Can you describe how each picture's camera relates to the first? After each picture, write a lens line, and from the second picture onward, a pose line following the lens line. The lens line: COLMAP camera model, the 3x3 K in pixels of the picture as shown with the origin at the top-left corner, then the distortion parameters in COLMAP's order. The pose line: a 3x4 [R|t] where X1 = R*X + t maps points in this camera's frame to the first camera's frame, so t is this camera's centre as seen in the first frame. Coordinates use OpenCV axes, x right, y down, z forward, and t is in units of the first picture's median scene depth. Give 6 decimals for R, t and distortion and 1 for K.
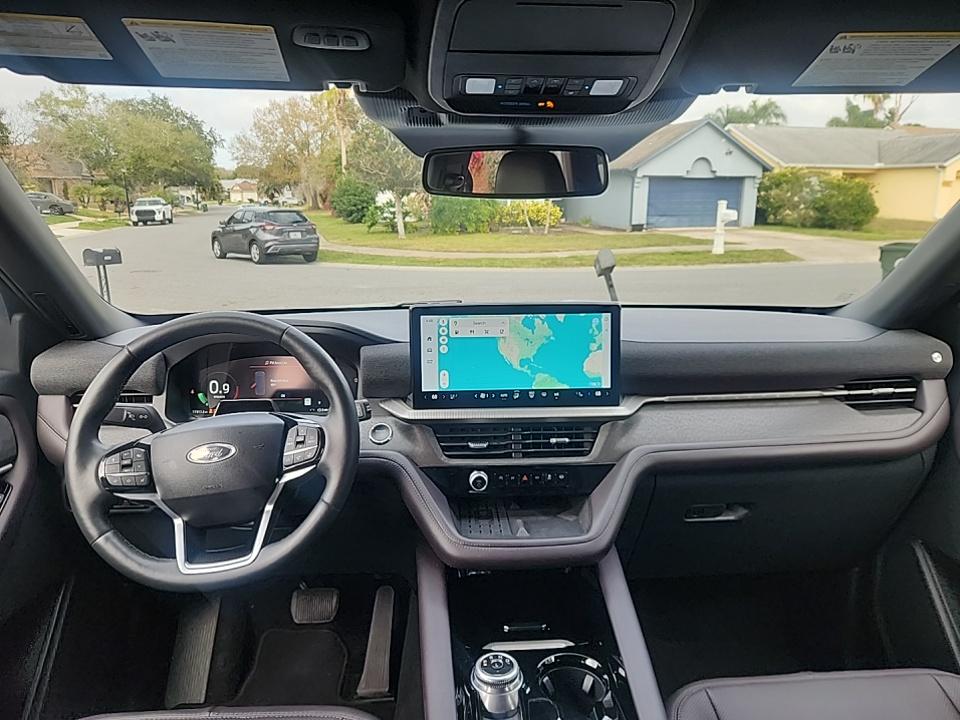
lens RADIAL K [[652.2, 0, 493.4], [0, 652.2, 346.8], [0, 0, 1]] dist [0.049021, -0.045433]
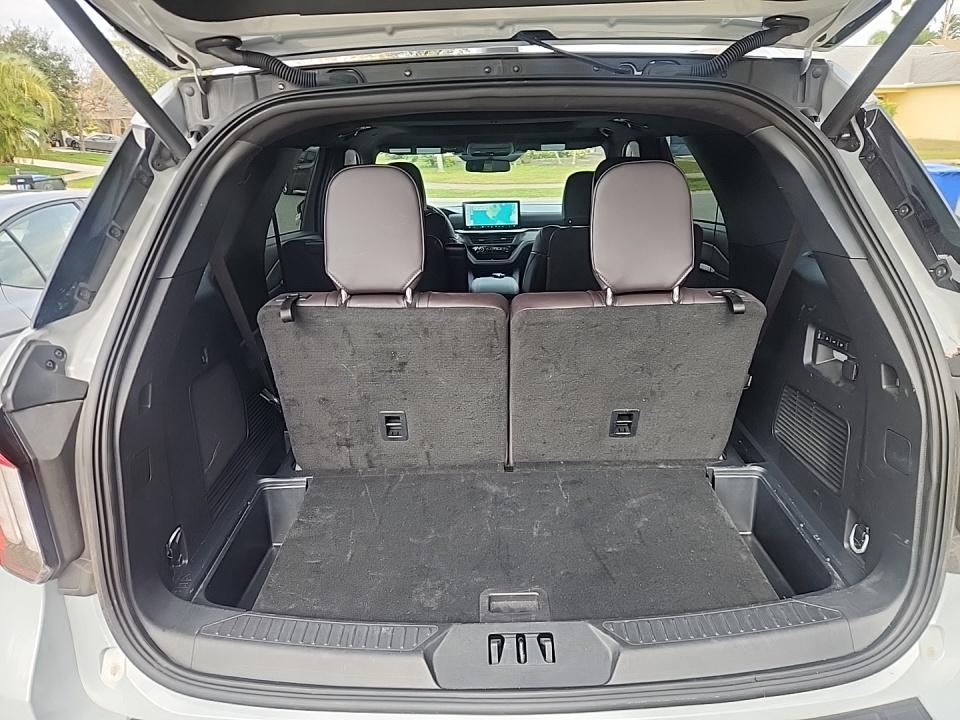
lens RADIAL K [[639.8, 0, 483.0], [0, 639.8, 363.1], [0, 0, 1]] dist [0.065559, -0.048175]
pose [[0.997313, -0.001861, -0.073230, 0.246177], [0.011203, 0.991791, 0.127377, 0.370774], [0.072392, -0.127855, 0.989147, -2.623605]]
